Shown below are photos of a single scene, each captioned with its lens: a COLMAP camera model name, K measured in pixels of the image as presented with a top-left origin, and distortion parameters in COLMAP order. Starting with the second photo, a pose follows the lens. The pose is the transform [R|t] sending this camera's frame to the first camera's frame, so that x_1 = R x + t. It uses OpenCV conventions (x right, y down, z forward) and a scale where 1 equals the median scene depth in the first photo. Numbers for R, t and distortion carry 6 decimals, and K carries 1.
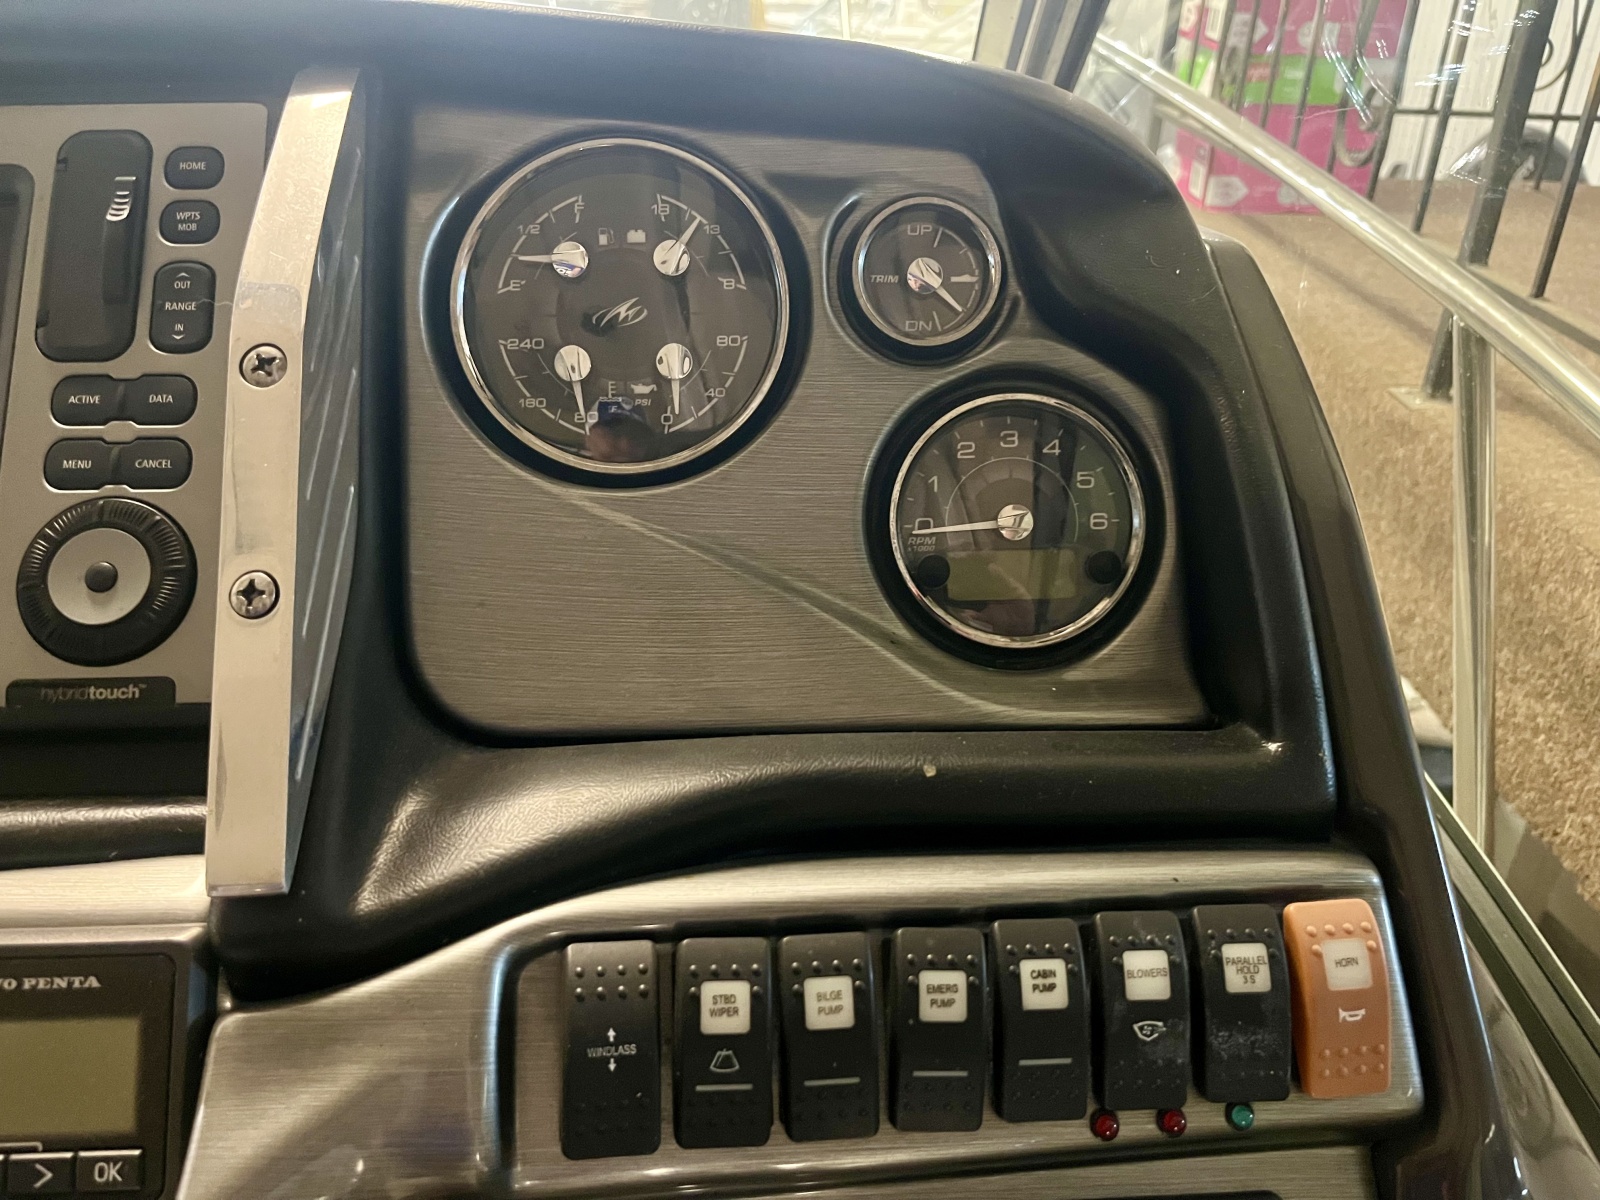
lens RADIAL K [[1248.0, 0, 807.6], [0, 1248.0, 590.7], [0, 0, 1]] dist [0.031548, -0.055166]
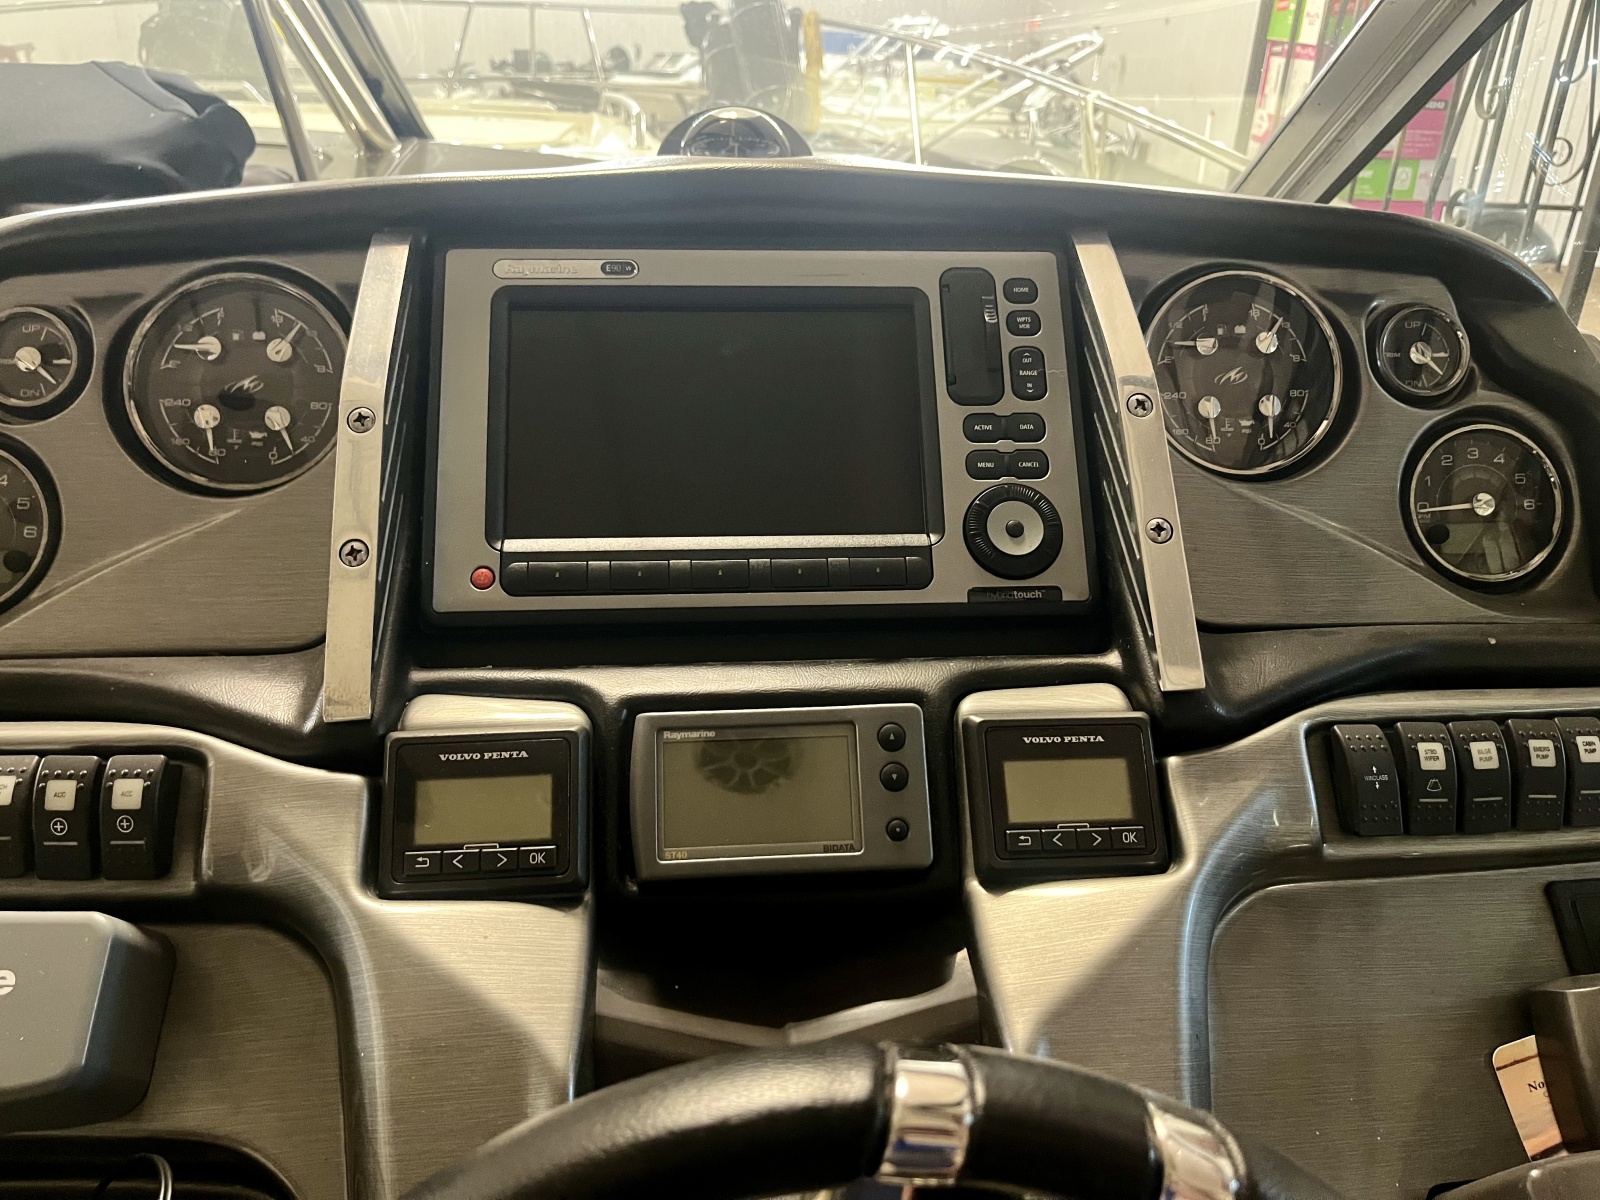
lens RADIAL K [[1248.0, 0, 807.6], [0, 1248.0, 590.7], [0, 0, 1]] dist [0.031548, -0.055166]
pose [[0.999694, -0.005753, 0.024053, -0.866566], [0.007007, 0.998602, -0.052390, 0.157720], [-0.023718, 0.052543, 0.998337, -0.683267]]
